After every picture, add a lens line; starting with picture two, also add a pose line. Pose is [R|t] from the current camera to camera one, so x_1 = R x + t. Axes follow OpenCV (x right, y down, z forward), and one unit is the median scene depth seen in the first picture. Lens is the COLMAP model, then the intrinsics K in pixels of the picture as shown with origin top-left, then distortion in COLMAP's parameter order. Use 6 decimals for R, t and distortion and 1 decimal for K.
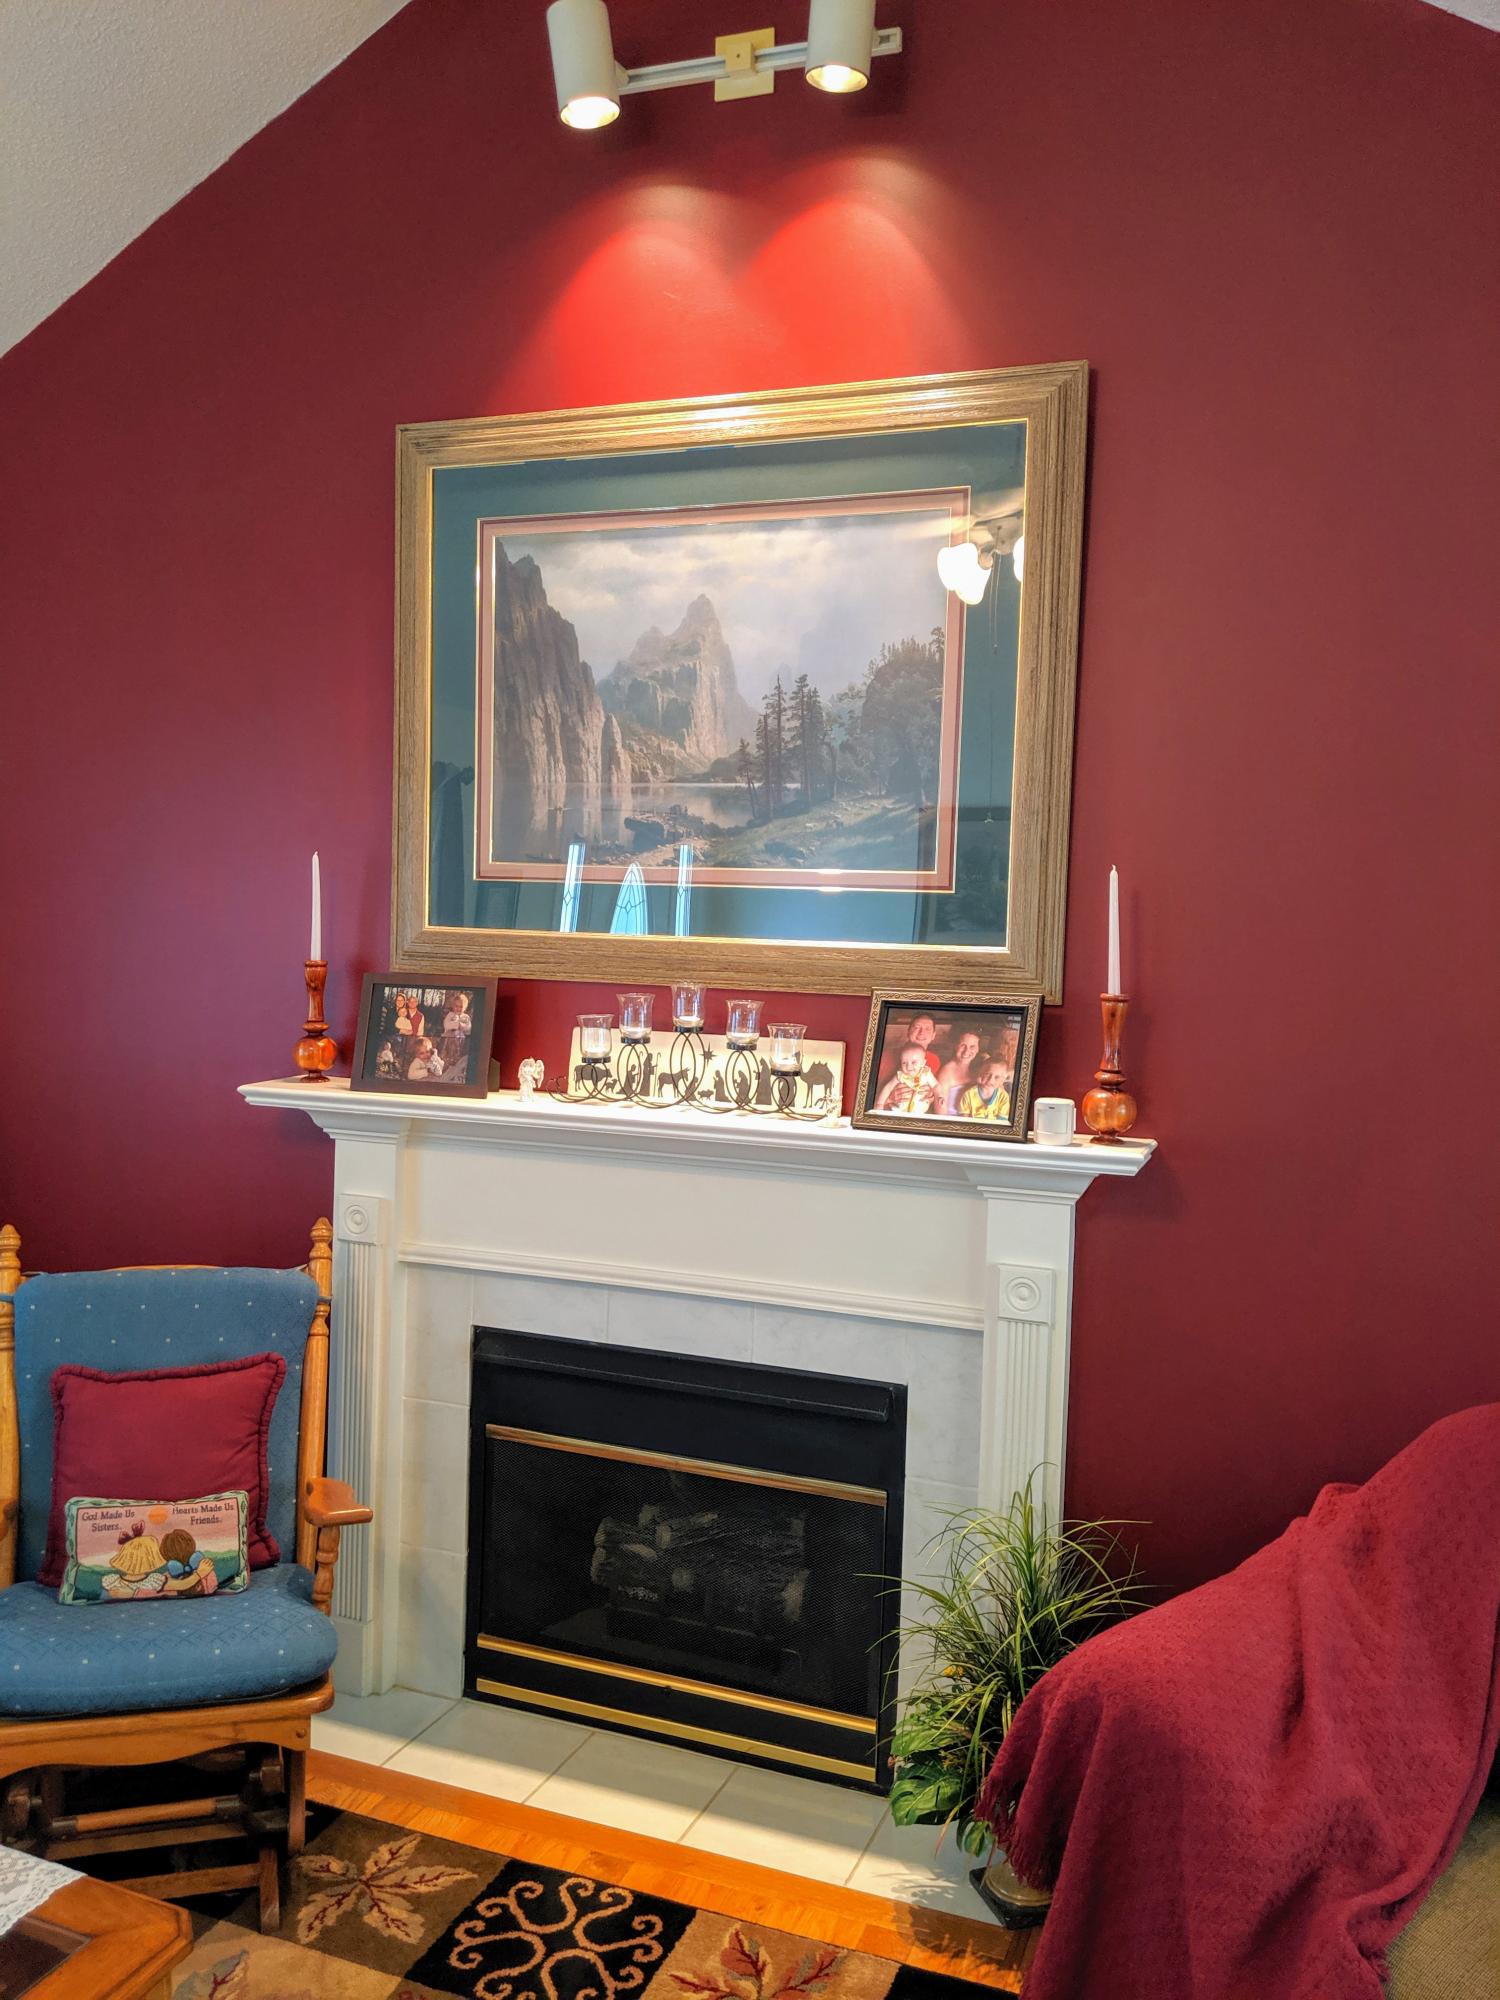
lens RADIAL K [[1573.6, 0, 748.3], [0, 1573.6, 998.7], [0, 0, 1]] dist [0.060122, -0.116742]
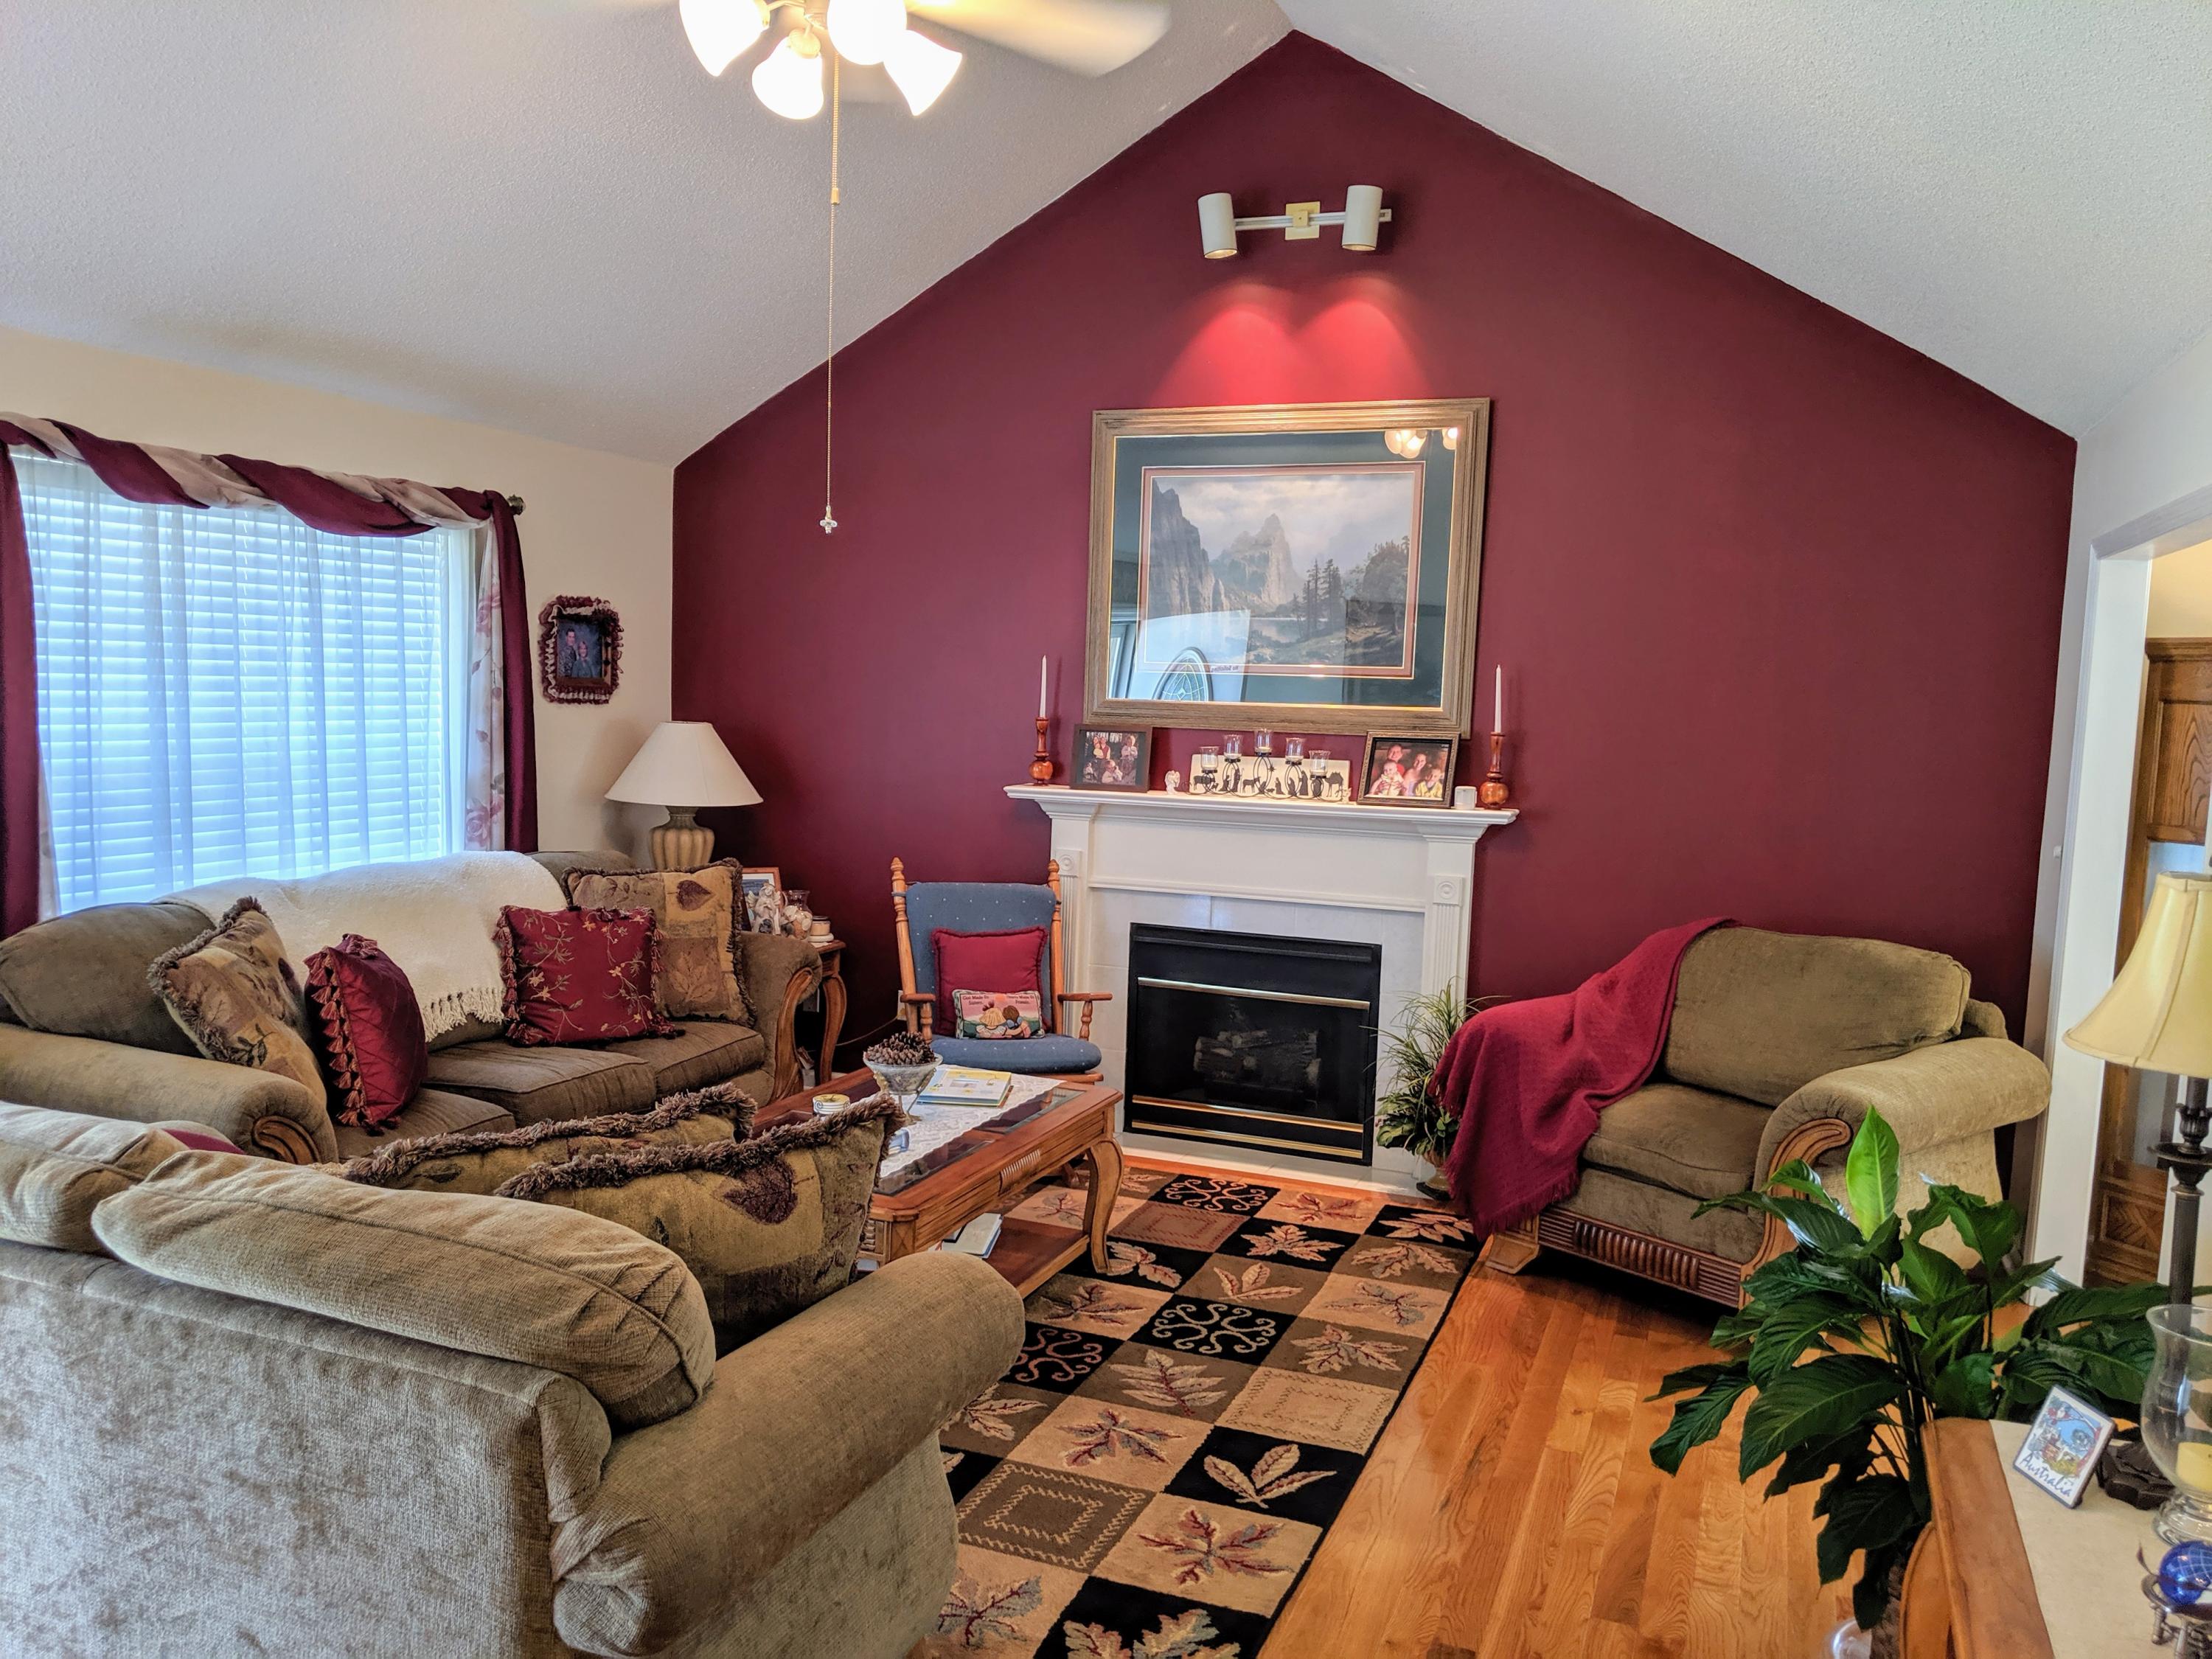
lens RADIAL K [[1740.4, 0, 1055.3], [0, 1740.4, 871.4], [0, 0, 1]] dist [0.060122, -0.116742]
pose [[0.999599, 0.005025, -0.027871, -0.224772], [-0.003674, 0.998825, 0.048317, 0.059474], [0.028081, -0.048195, 0.998443, -1.043770]]
